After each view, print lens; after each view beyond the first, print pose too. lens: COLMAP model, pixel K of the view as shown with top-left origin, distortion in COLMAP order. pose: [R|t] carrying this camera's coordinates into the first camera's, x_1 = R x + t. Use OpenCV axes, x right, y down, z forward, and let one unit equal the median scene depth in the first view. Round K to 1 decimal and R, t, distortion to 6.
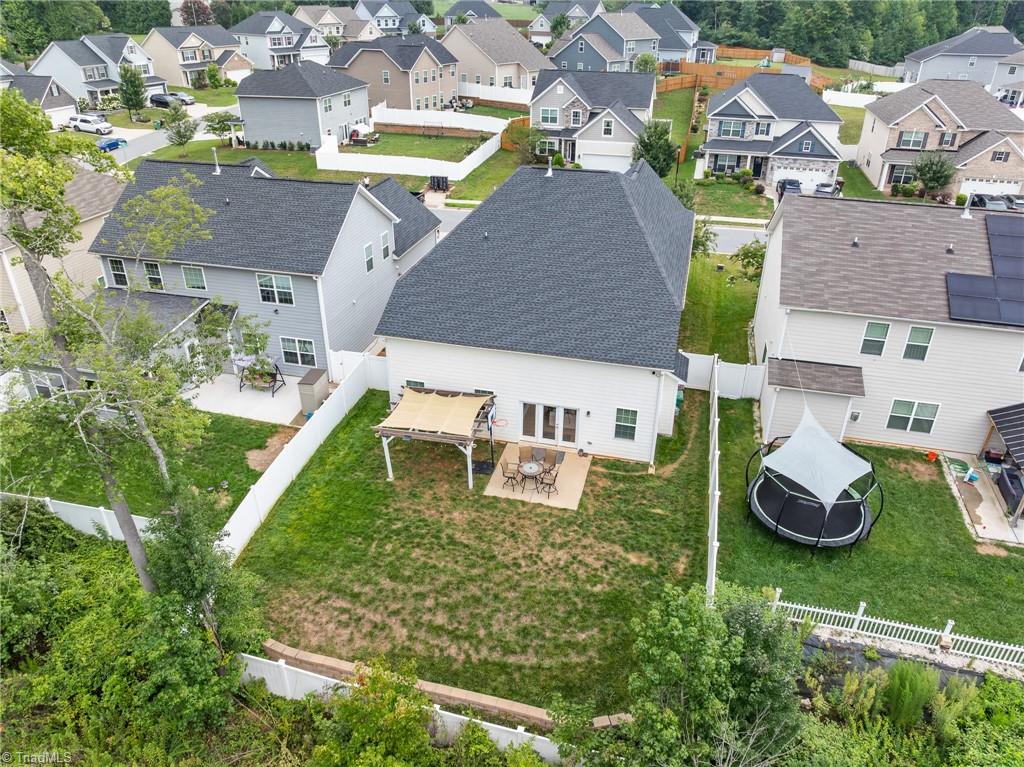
lens RADIAL K [[681.4, 0, 523.6], [0, 681.4, 382.9], [0, 0, 1]] dist [-0.052034, 0.018859]
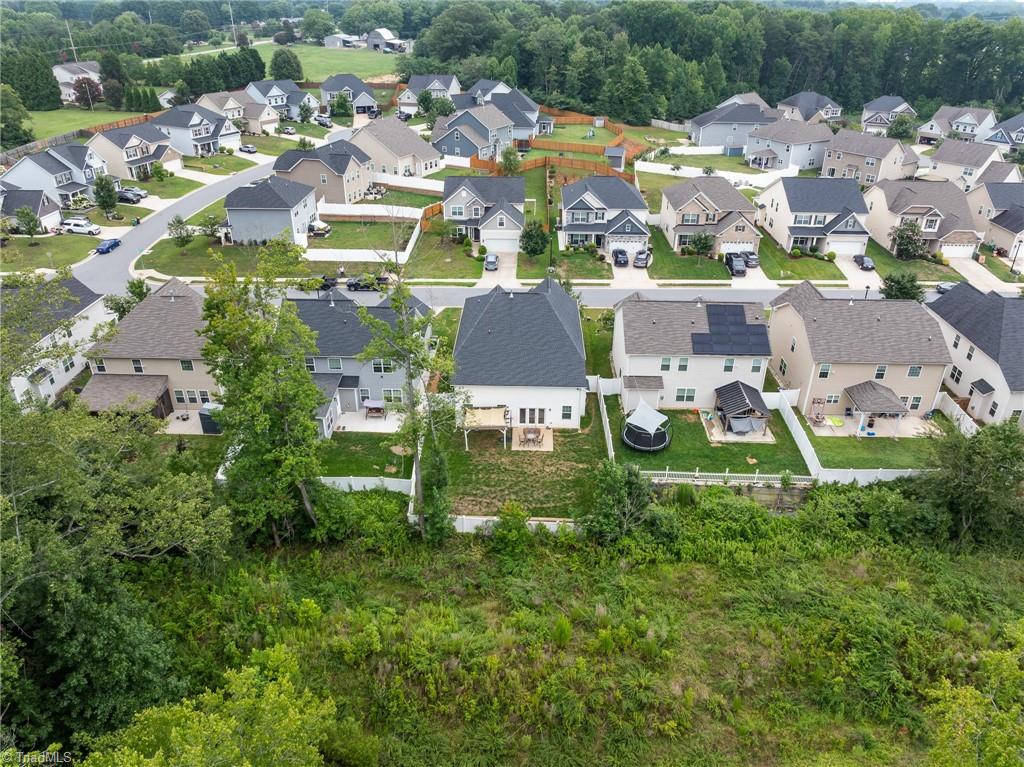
lens RADIAL K [[681.4, 0, 523.6], [0, 681.4, 382.9], [0, 0, 1]] dist [-0.052034, 0.018859]
pose [[0.971420, -0.107315, 0.211722, -0.394845], [0.107903, 0.994122, 0.008808, -0.062855], [-0.211423, 0.014289, 0.977290, -1.022350]]
